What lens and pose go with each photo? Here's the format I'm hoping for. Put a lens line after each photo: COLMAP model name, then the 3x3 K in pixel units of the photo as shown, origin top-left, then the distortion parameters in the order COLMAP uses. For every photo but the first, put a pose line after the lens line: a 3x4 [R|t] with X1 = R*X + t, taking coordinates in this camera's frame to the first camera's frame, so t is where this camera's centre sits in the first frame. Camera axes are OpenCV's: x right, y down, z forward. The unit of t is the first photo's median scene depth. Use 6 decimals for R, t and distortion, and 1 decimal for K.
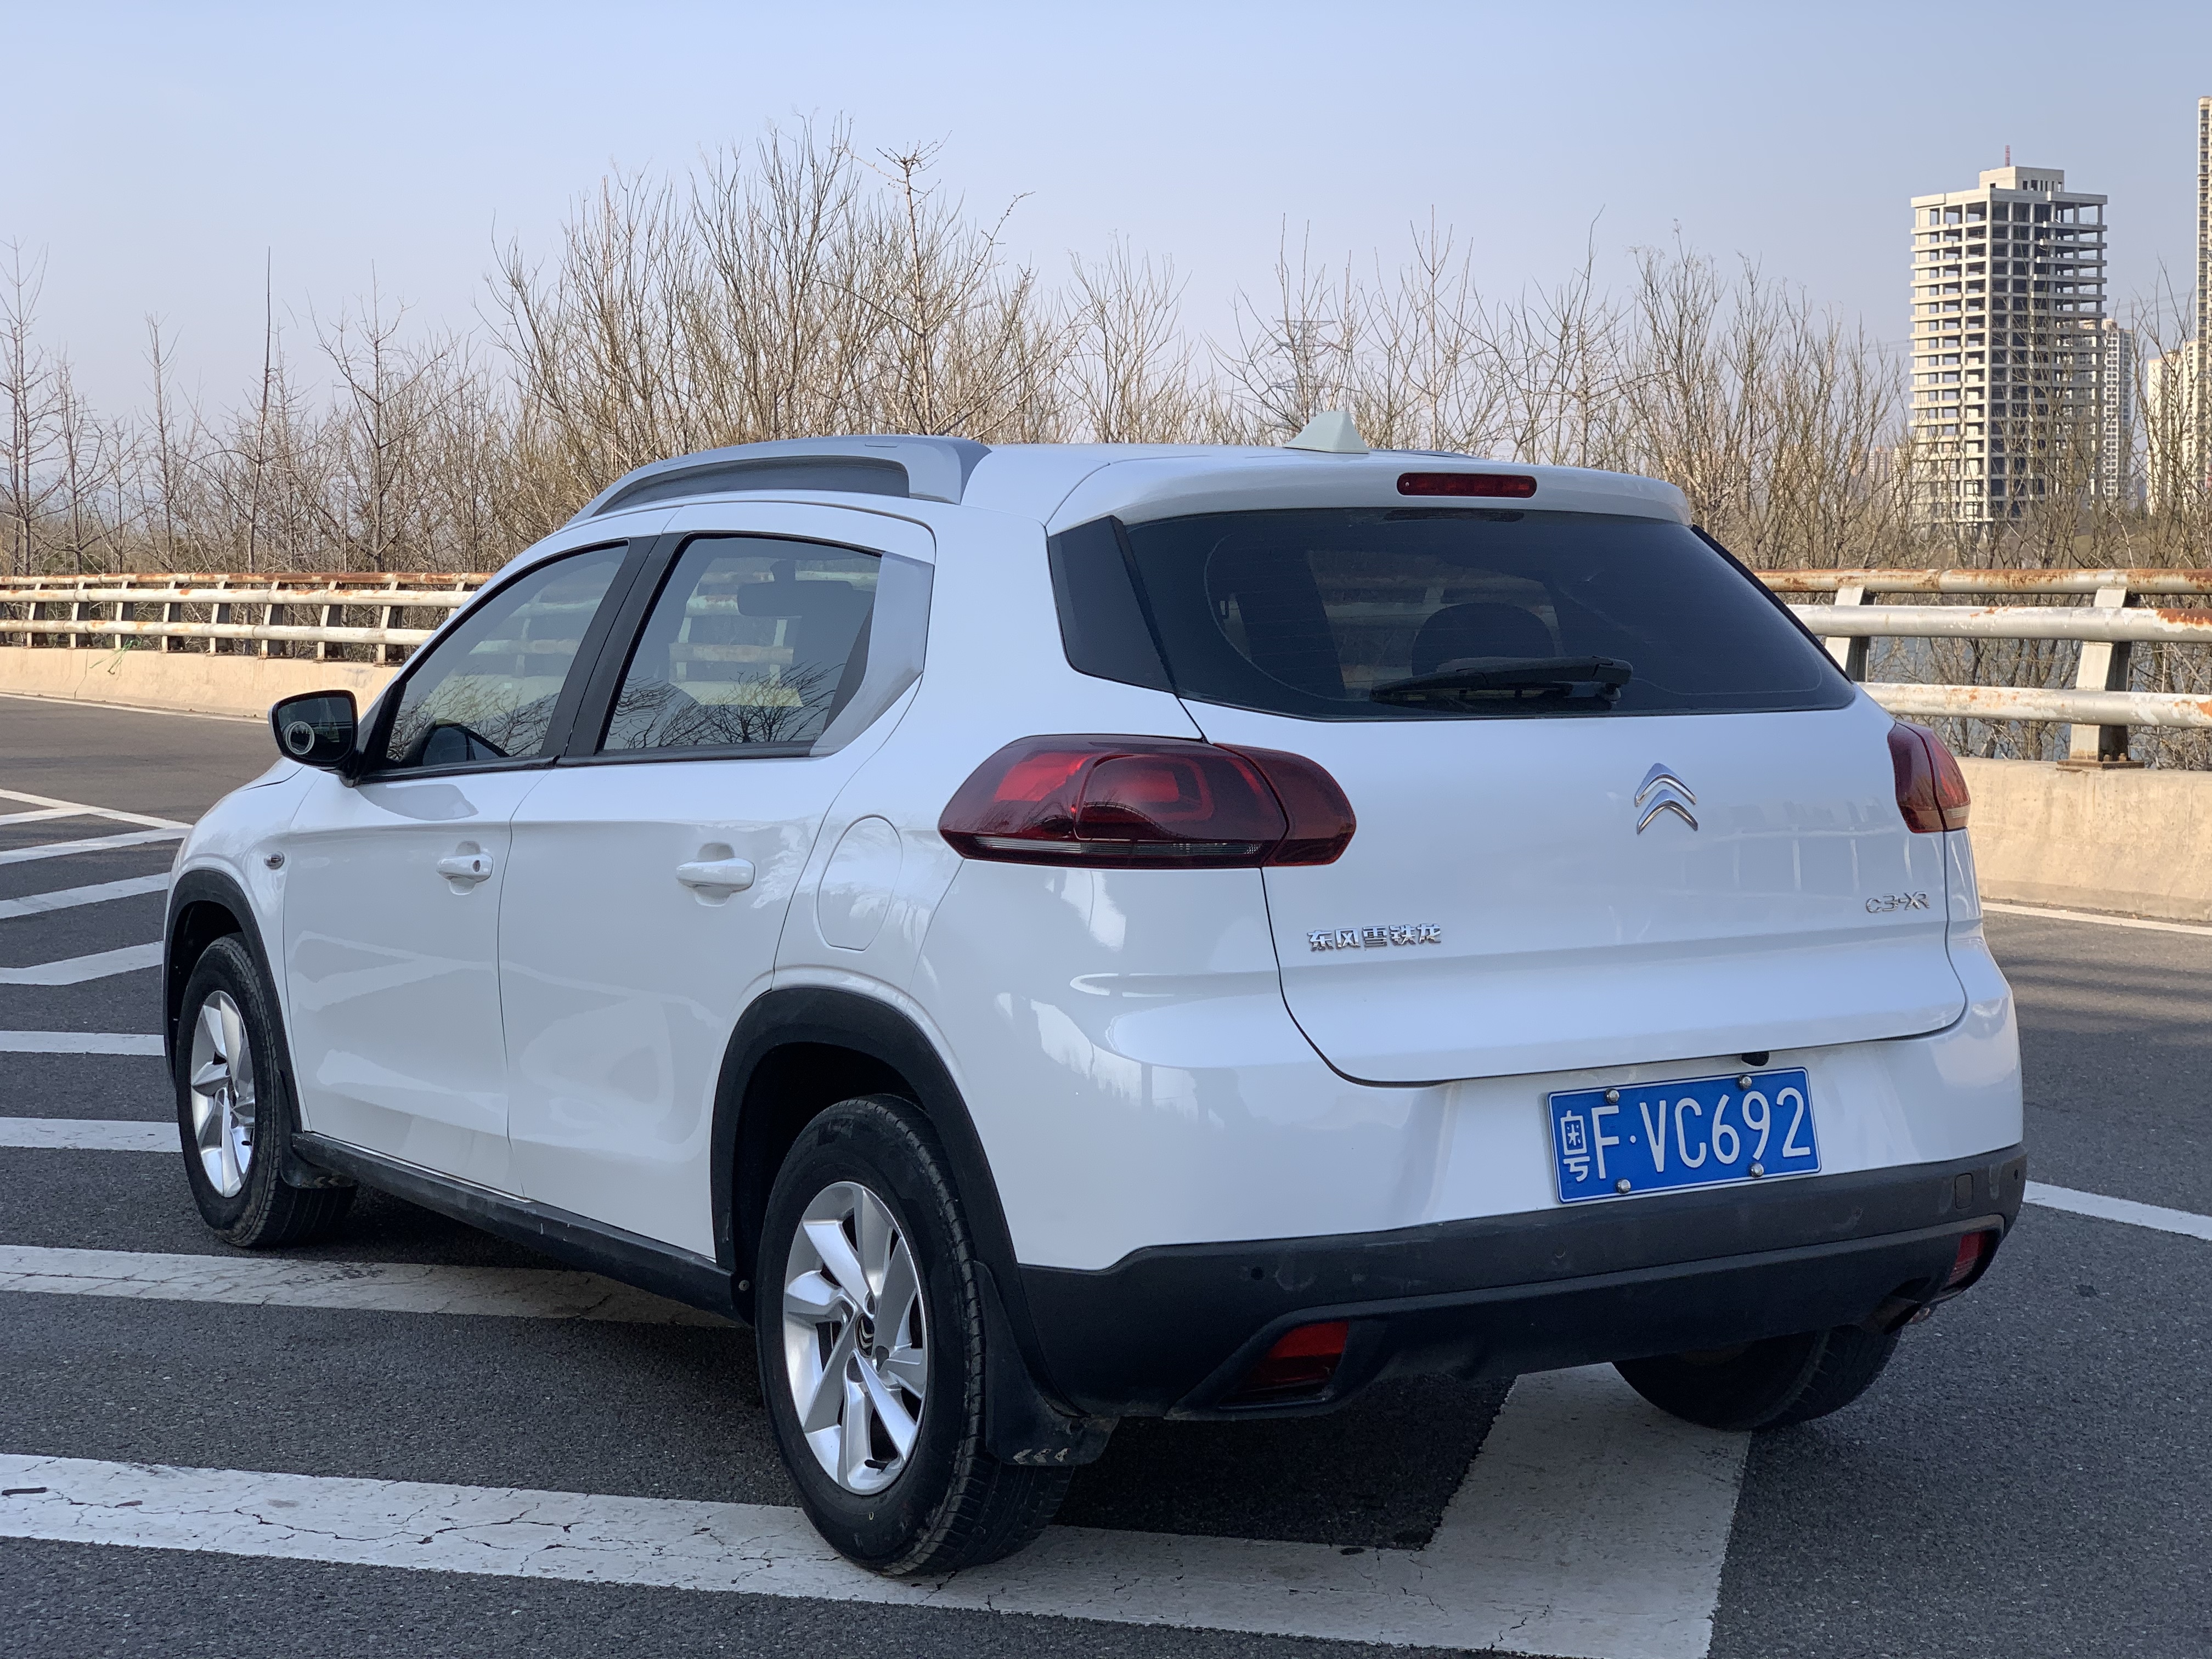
lens RADIAL K [[3318.3, 0, 1119.2], [0, 3318.3, 836.0], [0, 0, 1]] dist [0.075058, 0.000000]
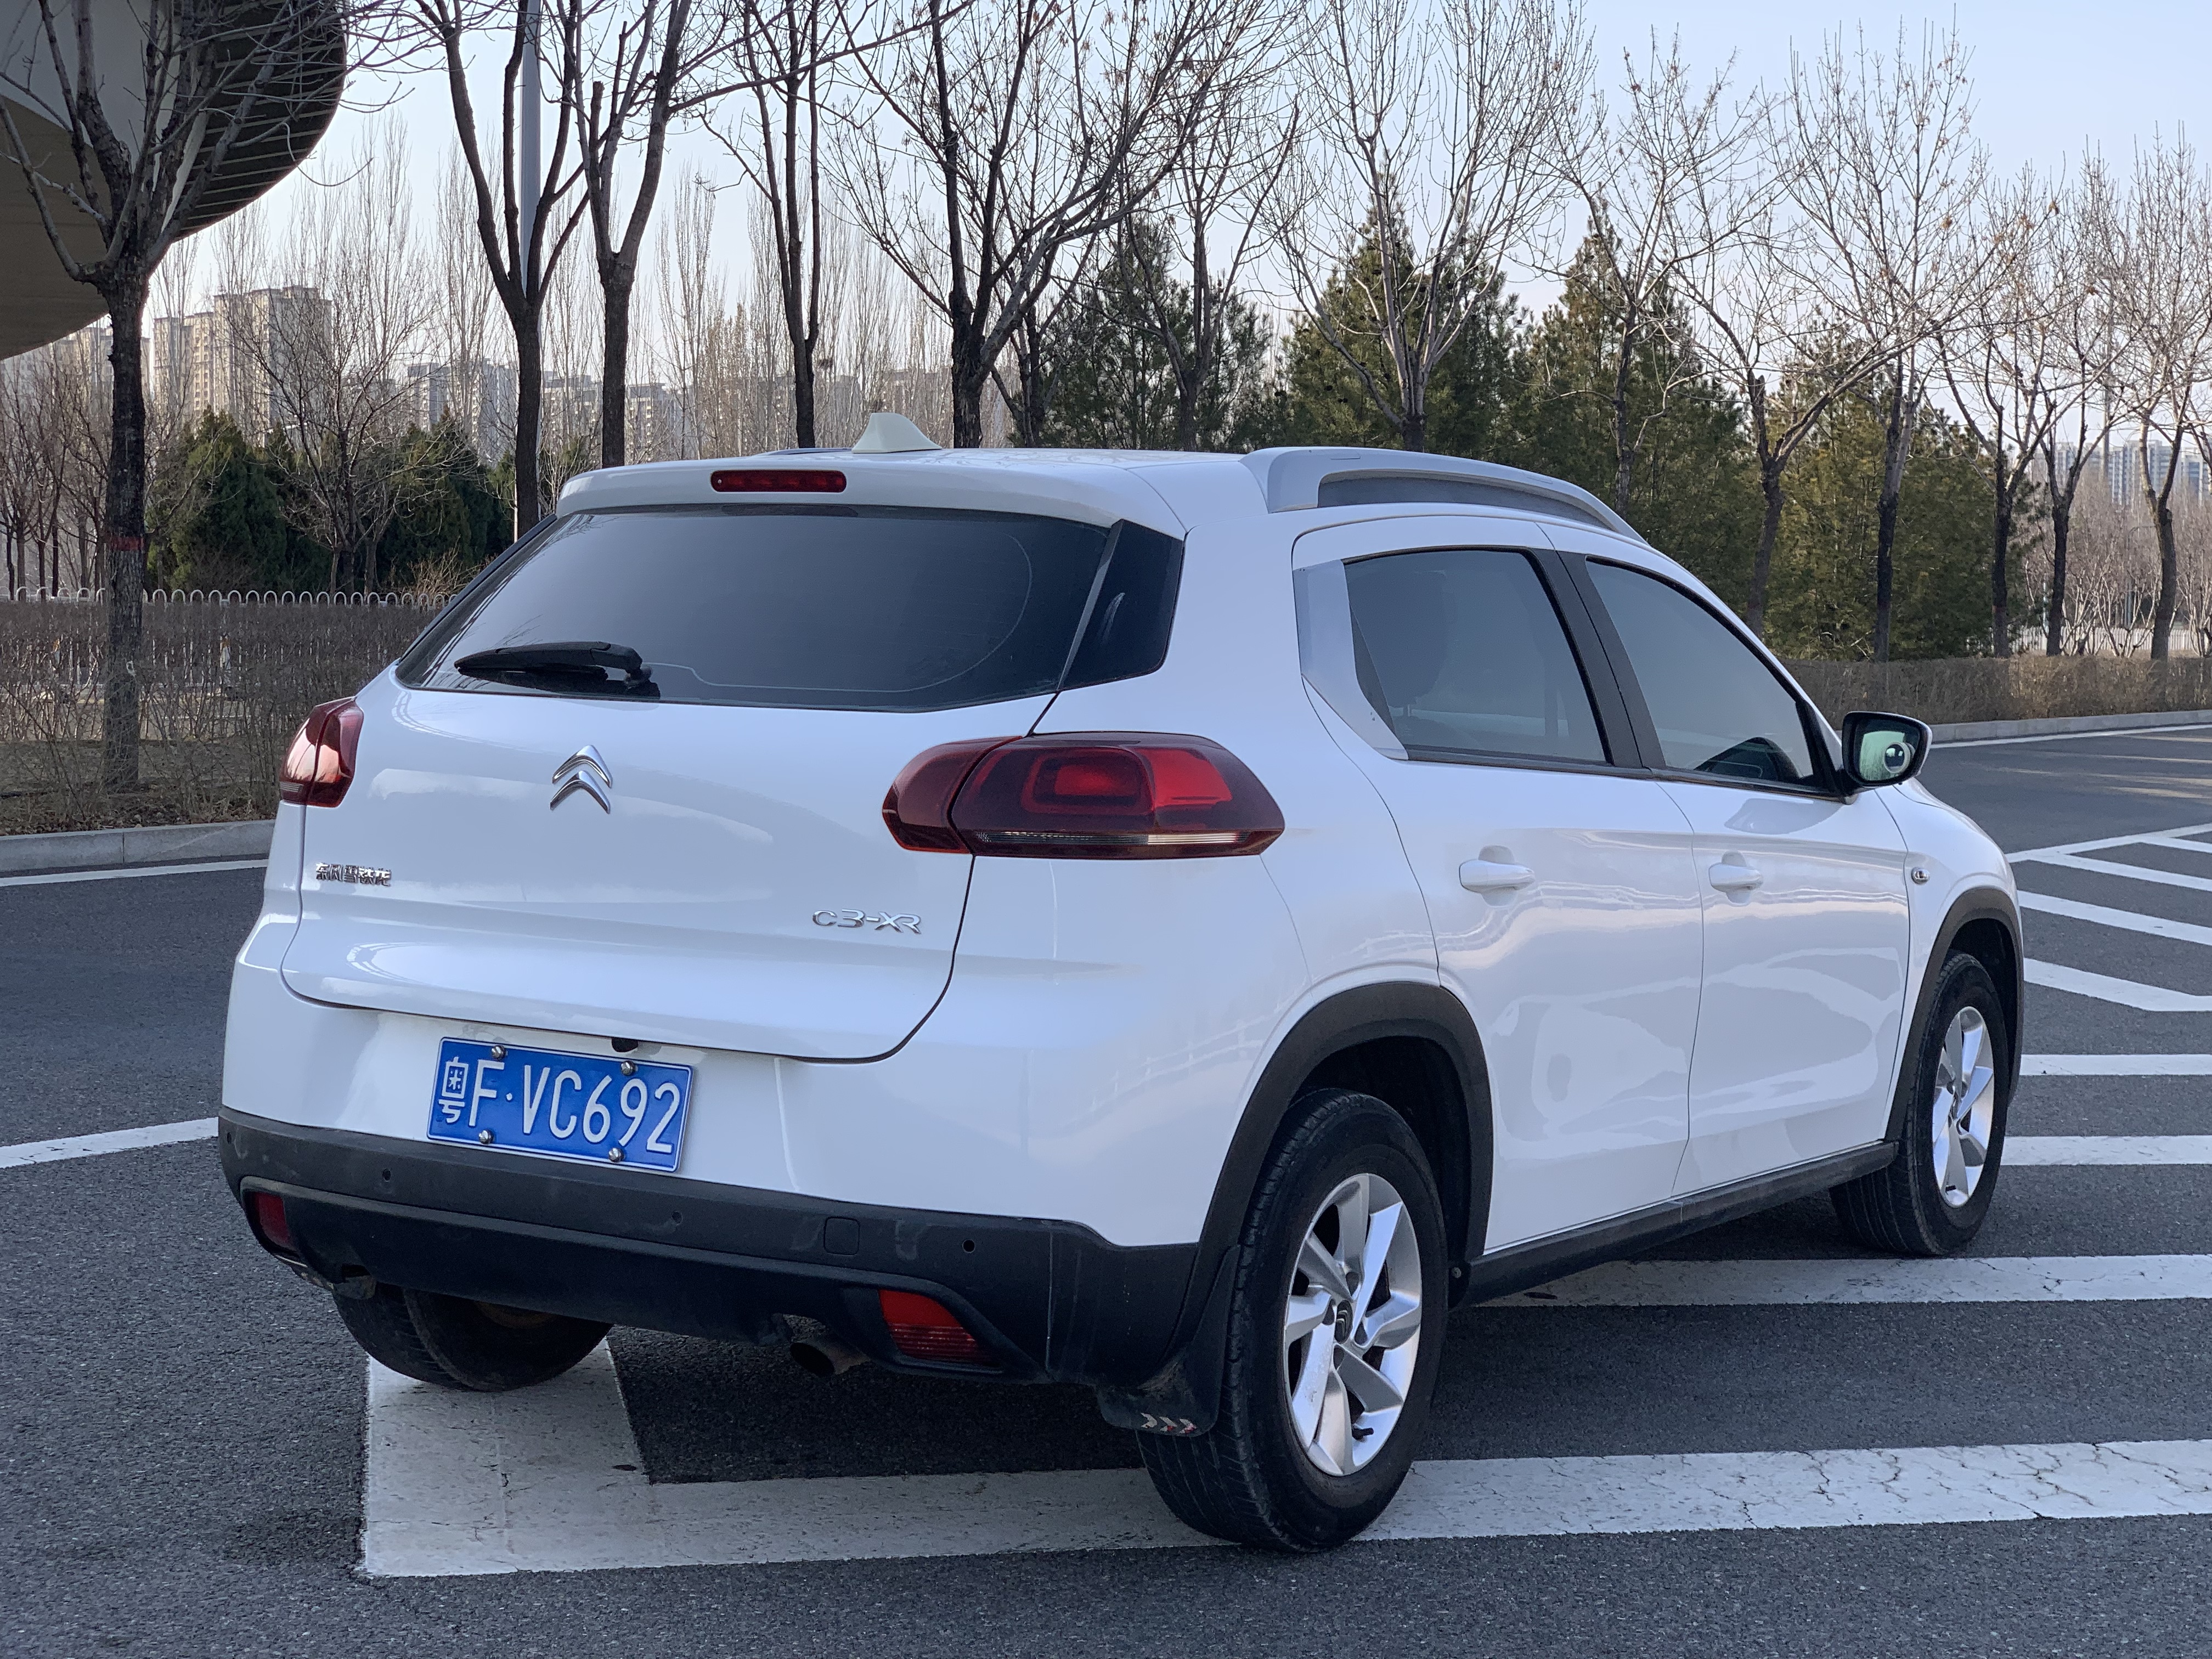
lens RADIAL K [[3318.3, 0, 1123.7], [0, 3318.3, 823.6], [0, 0, 1]] dist [0.075058, 0.000000]
pose [[0.437507, 0.072145, -0.896316, 1.134730], [-0.091885, 0.995146, 0.035249, -0.048105], [0.894508, 0.066936, 0.442013, 0.676885]]
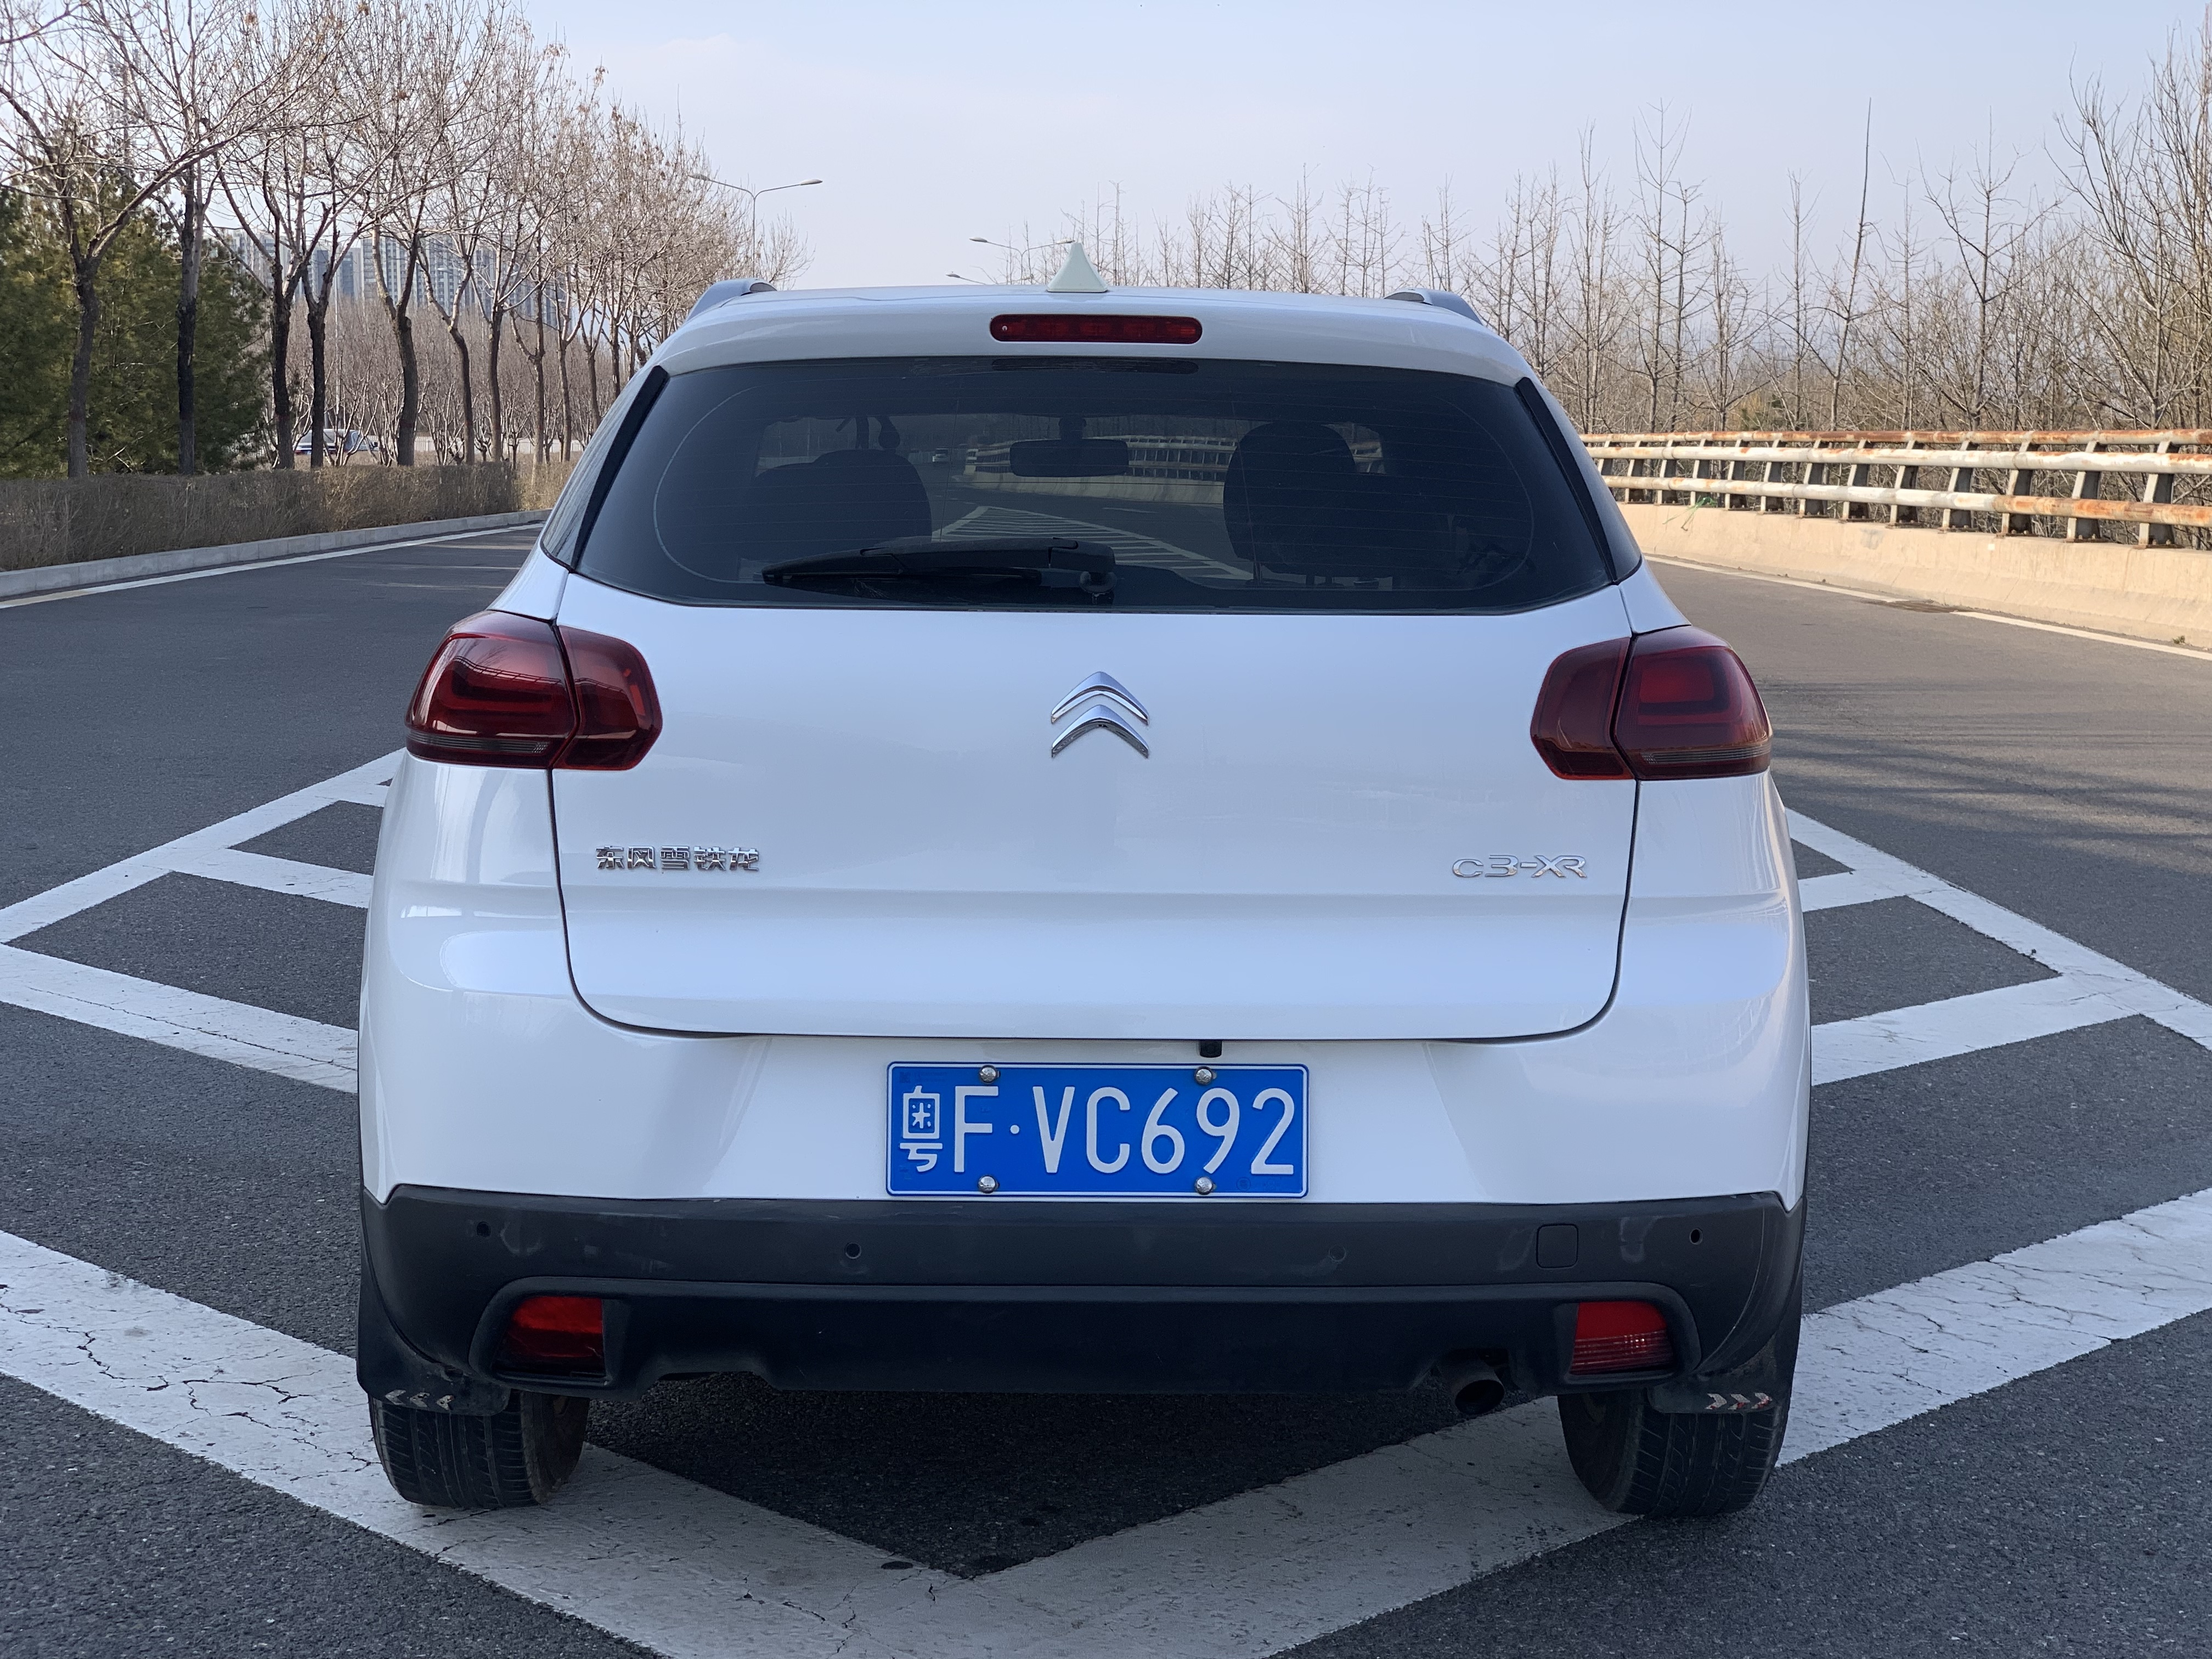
lens RADIAL K [[3318.3, 0, 1119.0], [0, 3318.3, 823.8], [0, 0, 1]] dist [0.075058, 0.000000]
pose [[0.856415, 0.069555, -0.511581, 0.568617], [-0.049912, 0.997396, 0.052051, -0.026858], [0.513870, -0.019043, 0.857657, 0.300984]]
